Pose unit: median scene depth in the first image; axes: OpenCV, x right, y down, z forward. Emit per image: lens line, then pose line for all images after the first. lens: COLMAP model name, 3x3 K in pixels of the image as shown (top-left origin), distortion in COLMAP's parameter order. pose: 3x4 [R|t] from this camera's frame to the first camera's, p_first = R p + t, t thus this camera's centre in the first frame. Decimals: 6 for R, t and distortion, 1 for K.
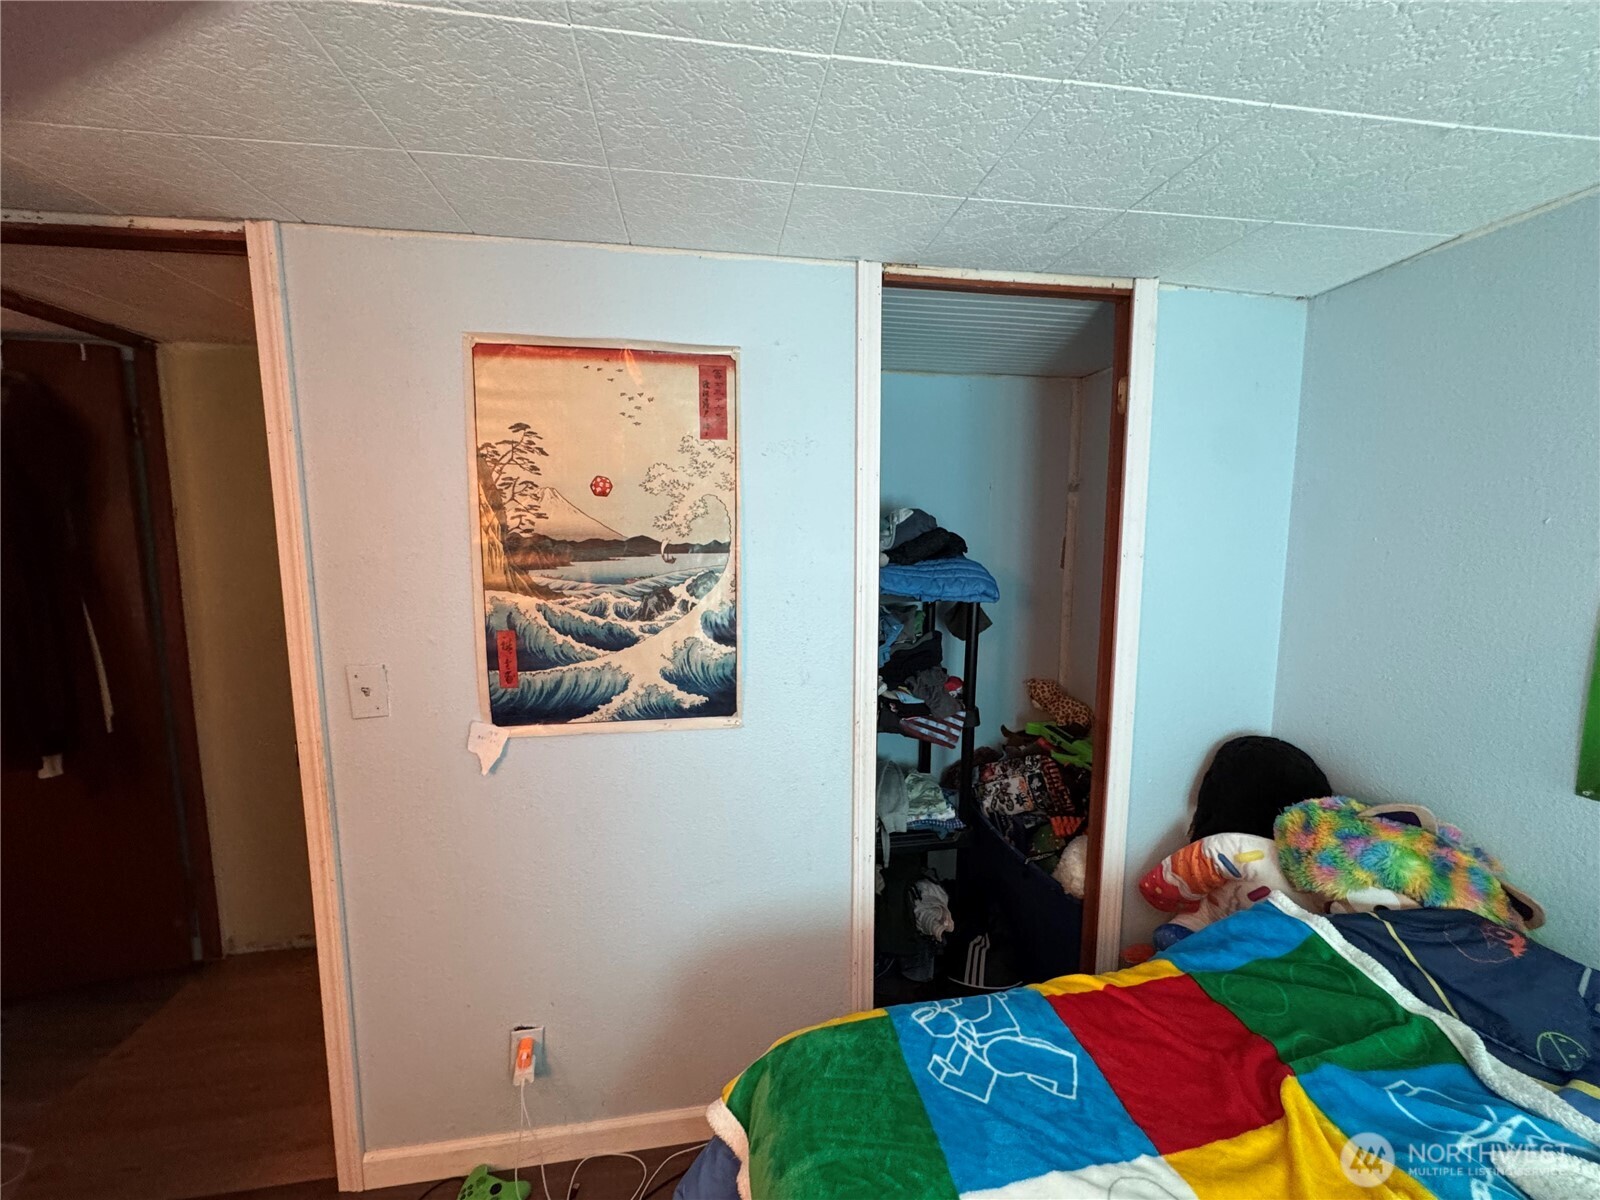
lens RADIAL K [[636.2, 0, 800.0], [0, 636.2, 600.0], [0, 0, 1]] dist [-0.002605, 0.000390]
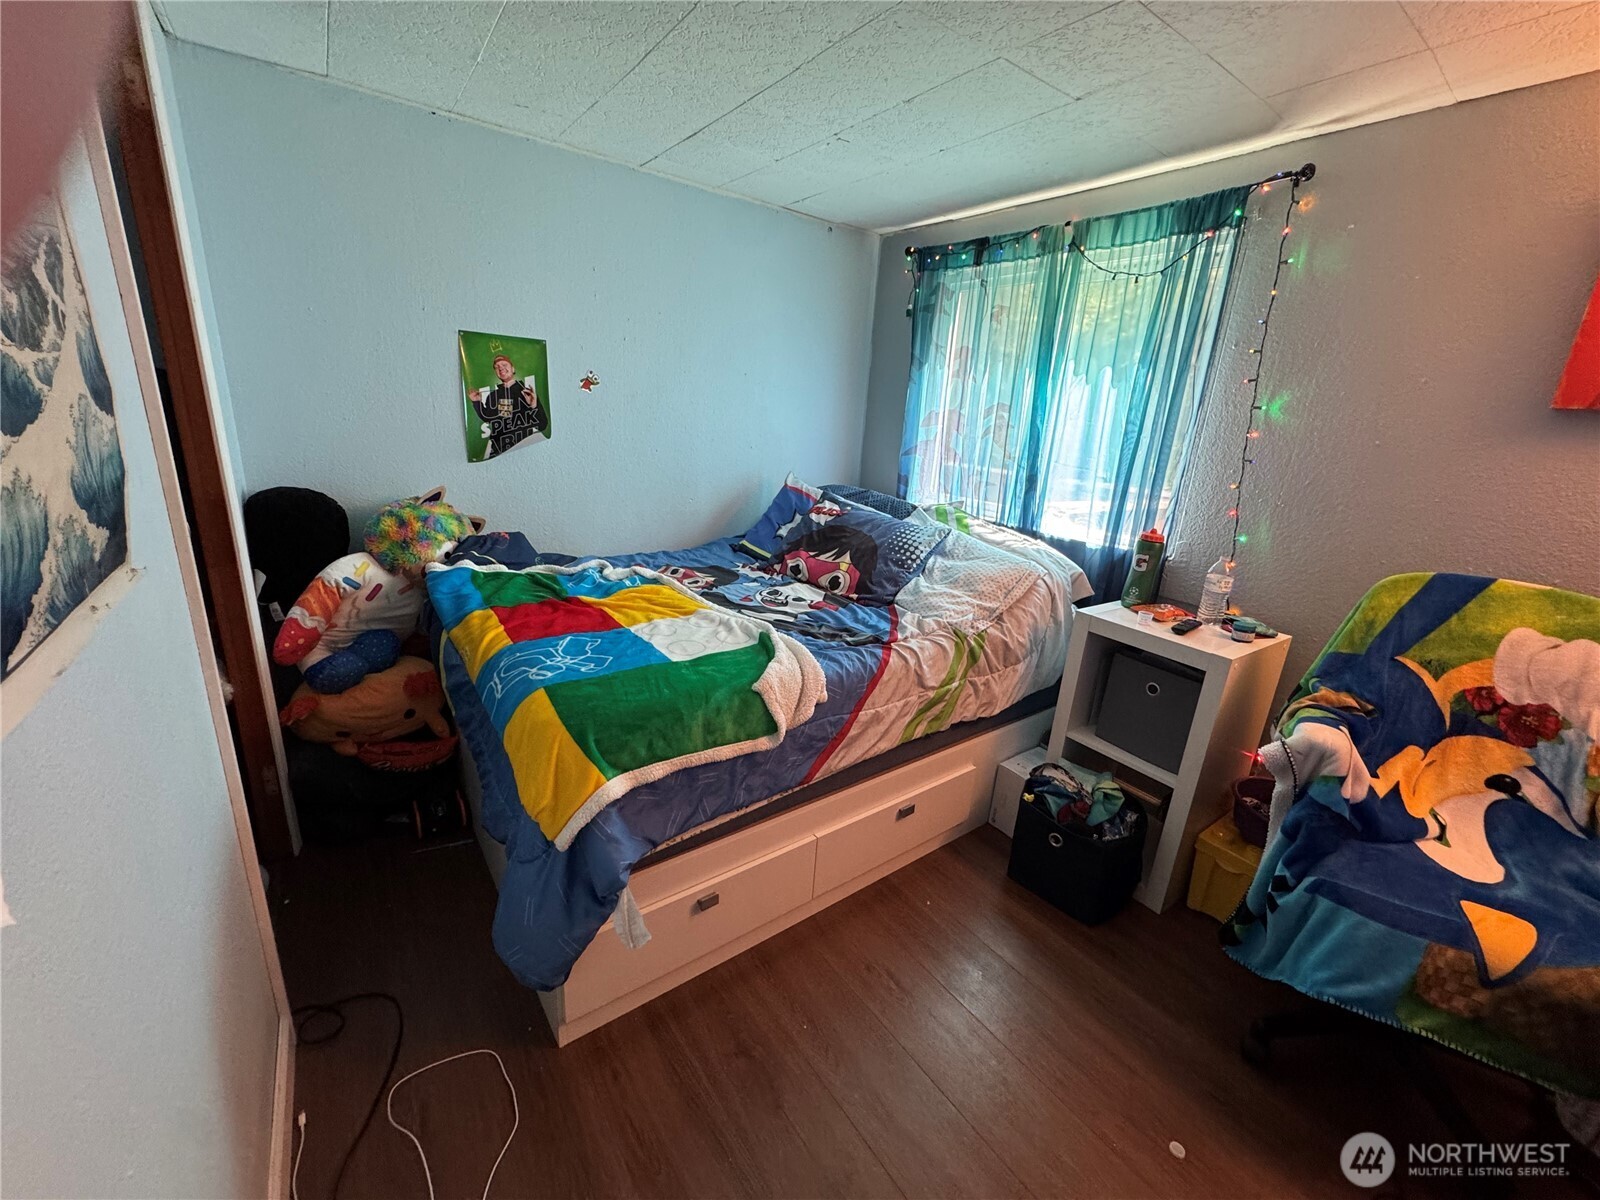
lens RADIAL K [[636.2, 0, 800.0], [0, 636.2, 600.0], [0, 0, 1]] dist [-0.002605, 0.000390]
pose [[-0.459636, -0.282449, 0.841996, -0.810551], [0.038847, 0.940778, 0.336792, 0.065623], [-0.887258, 0.187510, -0.421443, 0.773489]]
